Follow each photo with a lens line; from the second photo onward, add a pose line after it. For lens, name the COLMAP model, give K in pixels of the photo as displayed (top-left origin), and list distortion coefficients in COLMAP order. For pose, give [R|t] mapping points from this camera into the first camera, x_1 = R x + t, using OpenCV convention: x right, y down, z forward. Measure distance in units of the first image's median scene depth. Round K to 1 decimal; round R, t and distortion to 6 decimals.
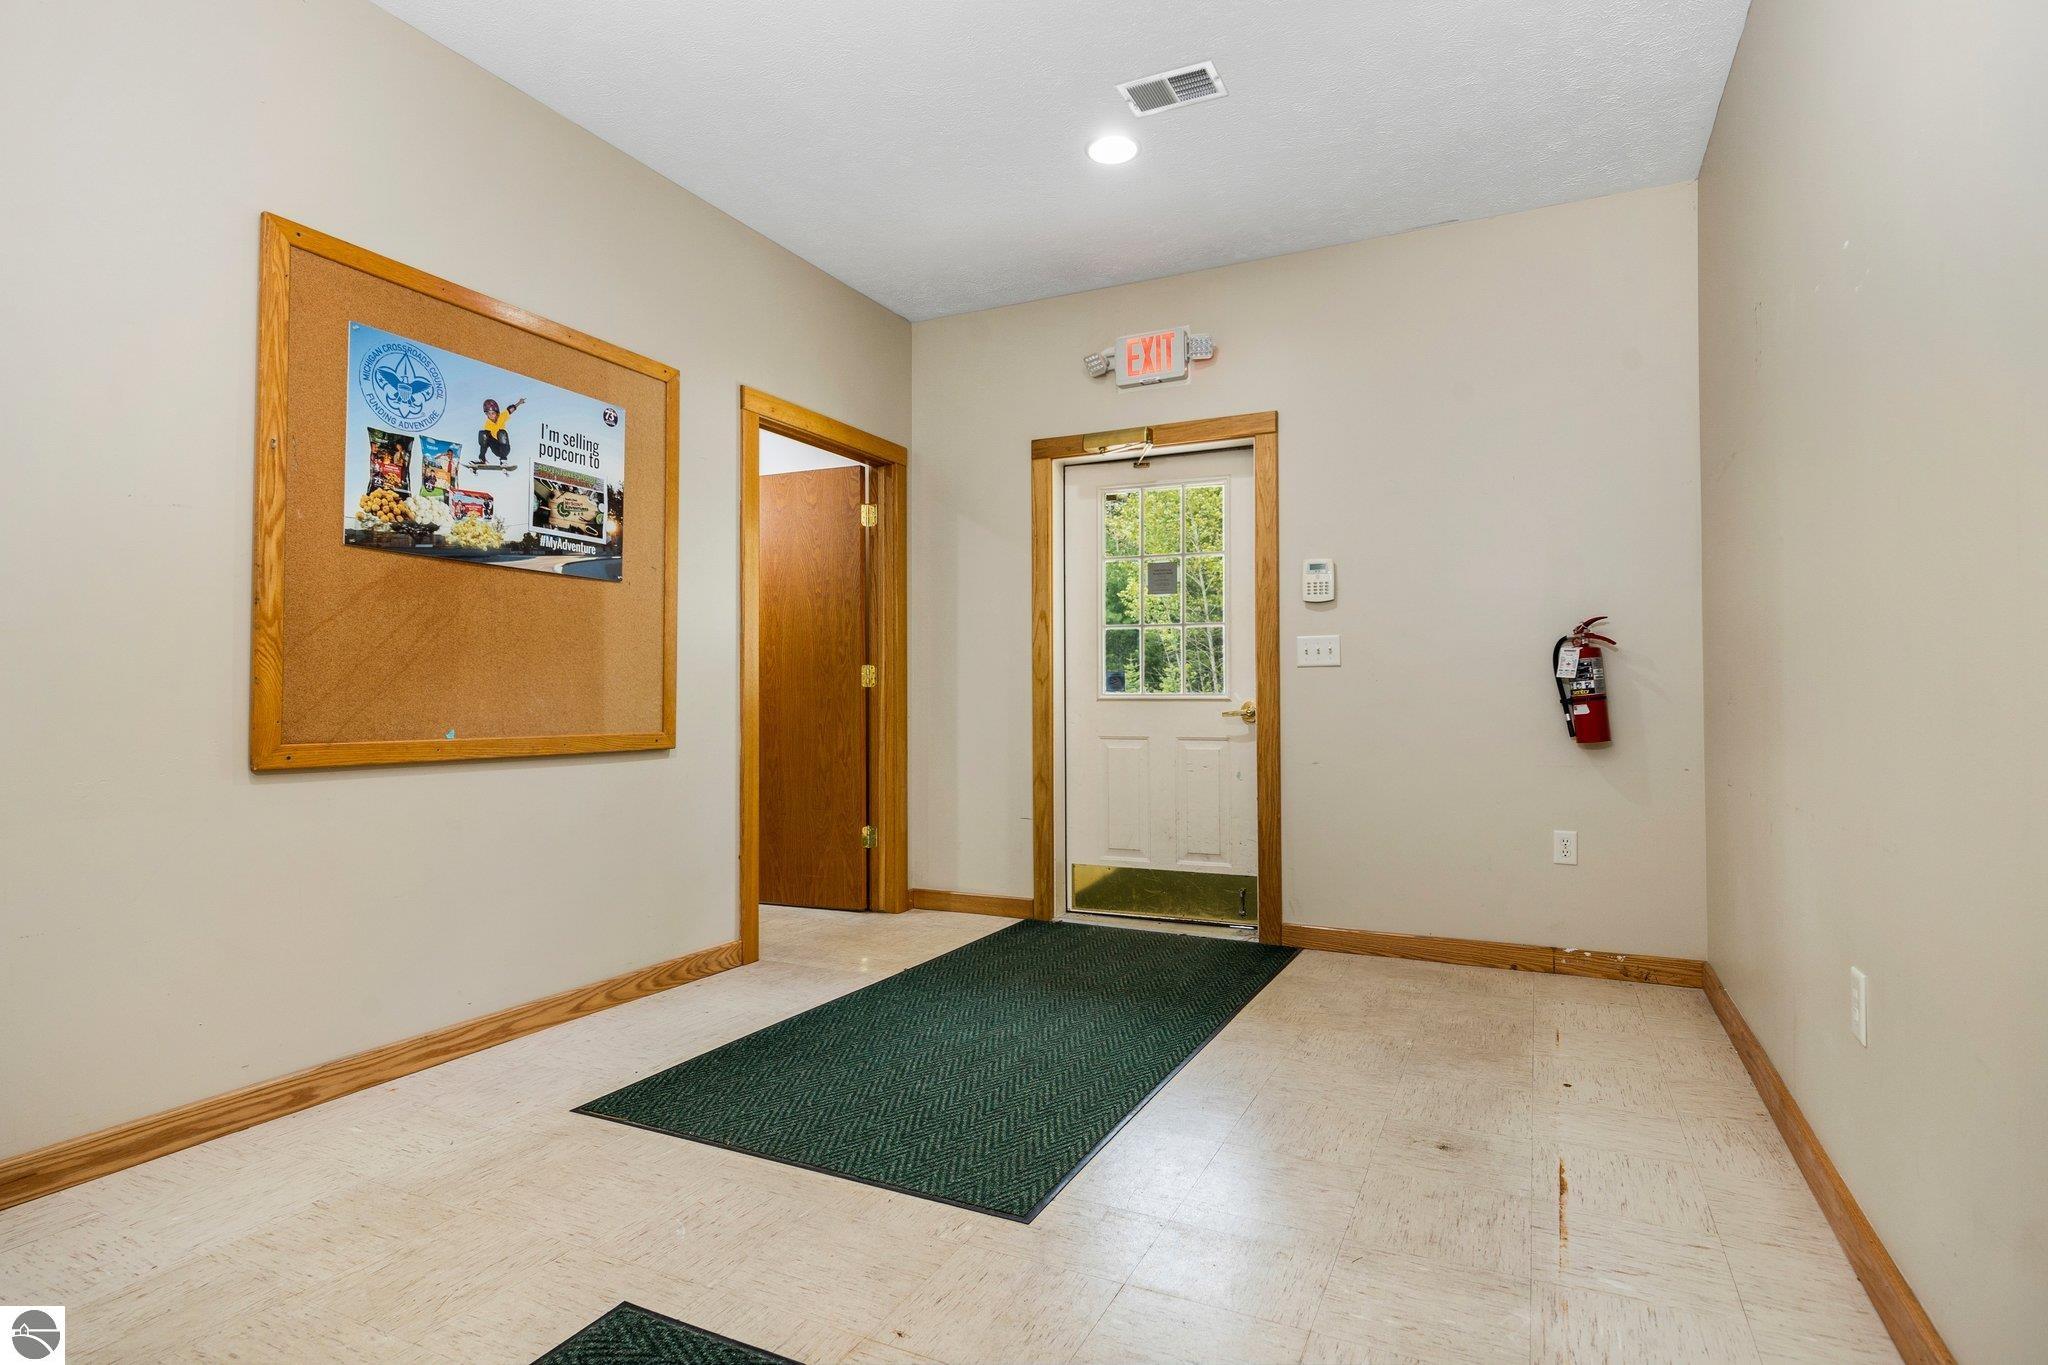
lens RADIAL K [[1021.9, 0, 1030.0], [0, 1021.9, 680.2], [0, 0, 1]] dist [-0.001021, 0.000025]
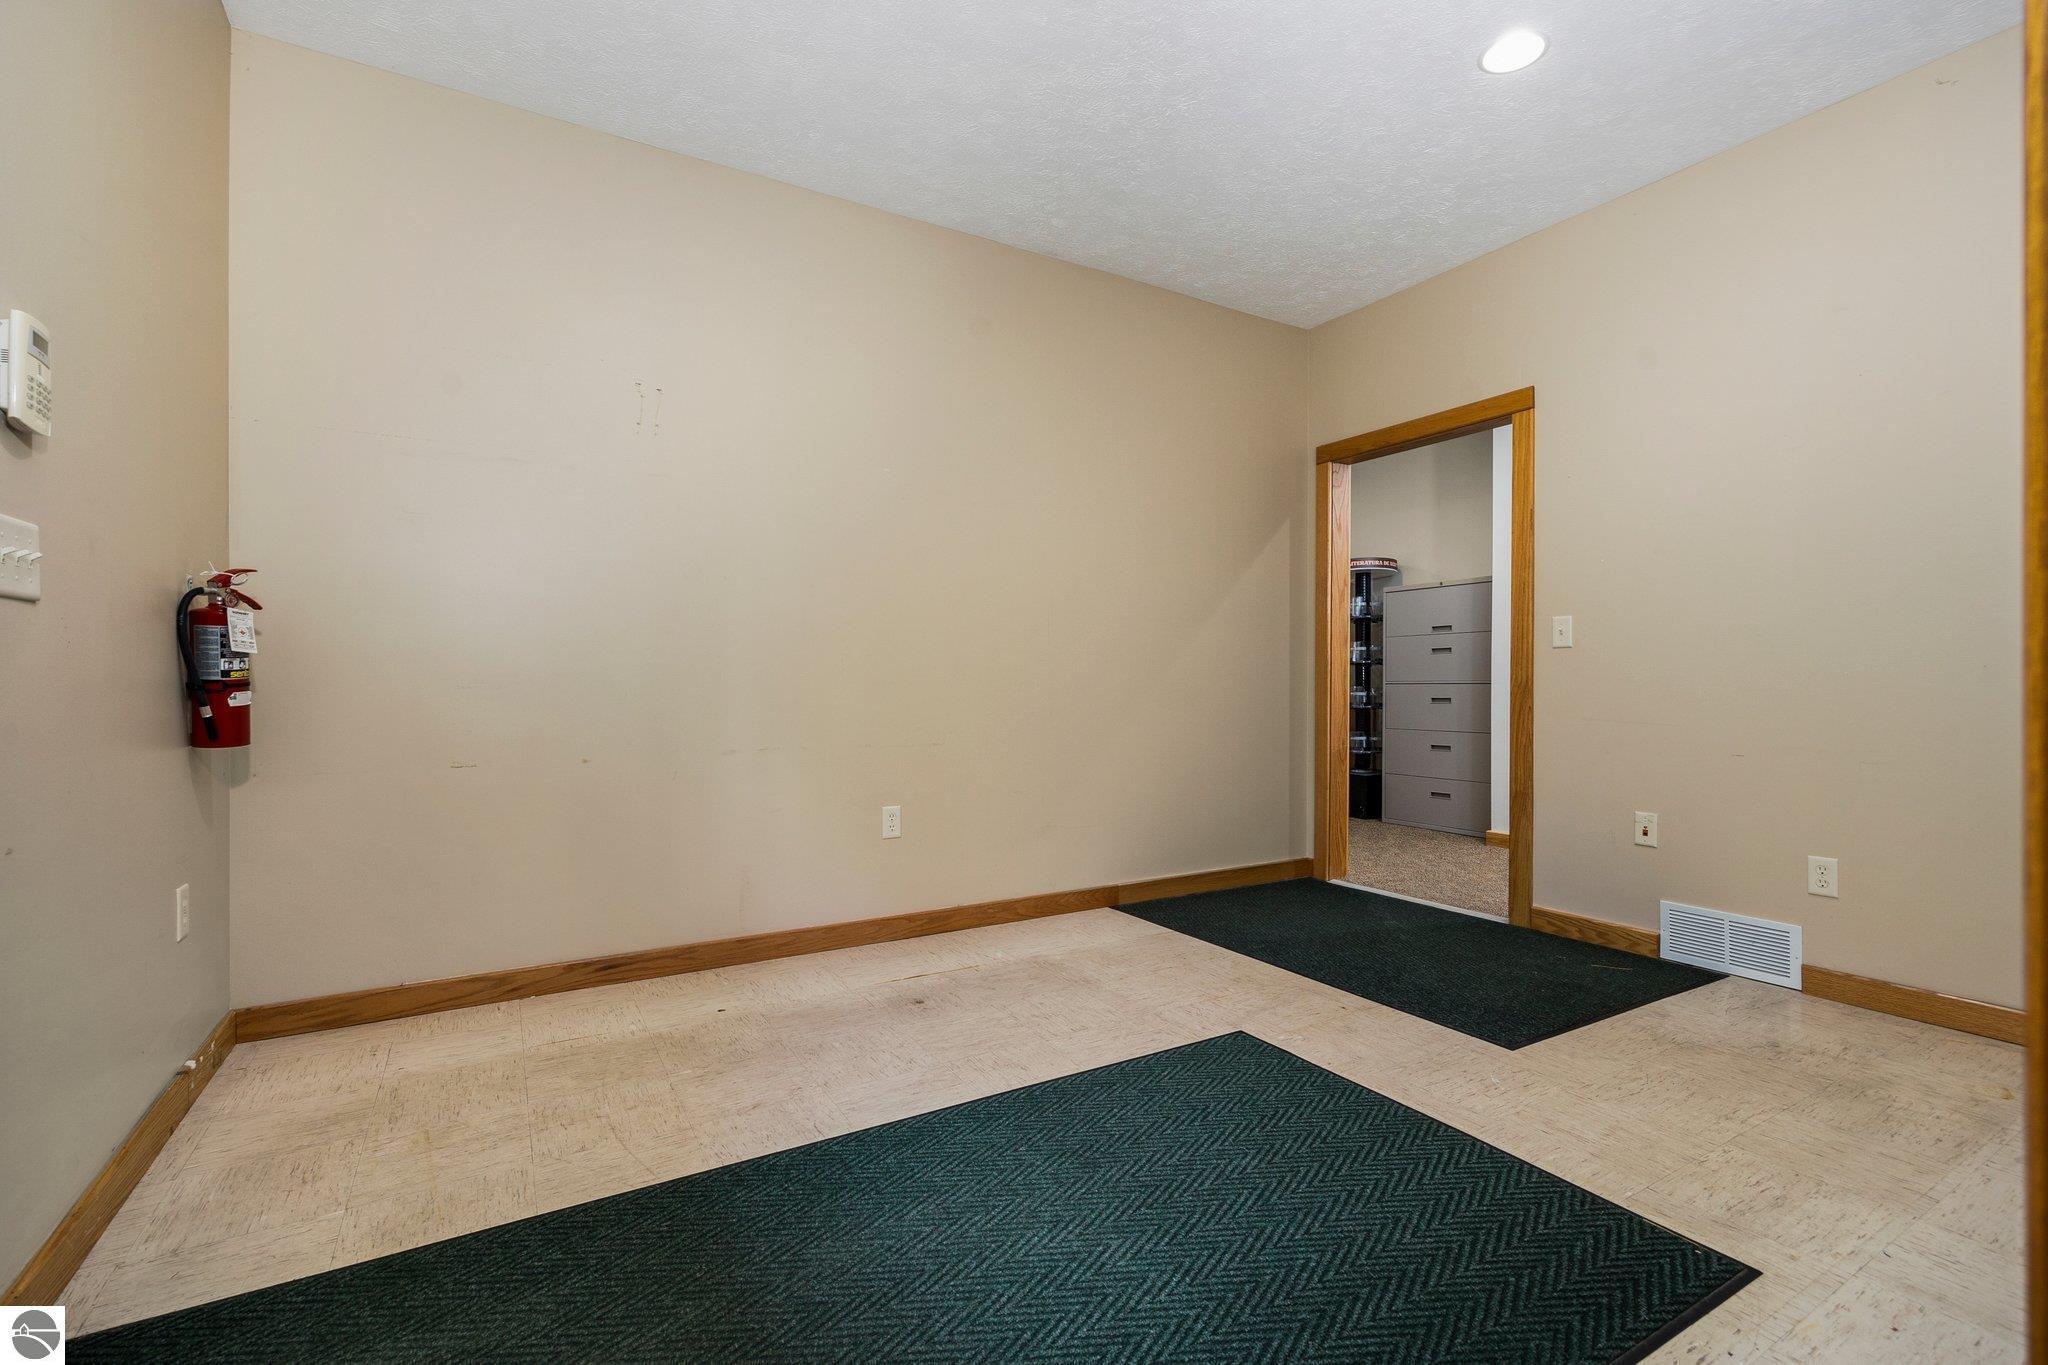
lens RADIAL K [[938.2, 0, 1035.5], [0, 938.2, 674.6], [0, 0, 1]] dist [0.000657, -0.000648]
pose [[-0.842710, 0.010098, 0.538273, -0.386221], [-0.004842, 0.999641, -0.026334, 0.038260], [-0.538346, -0.024798, -0.842359, 1.824187]]
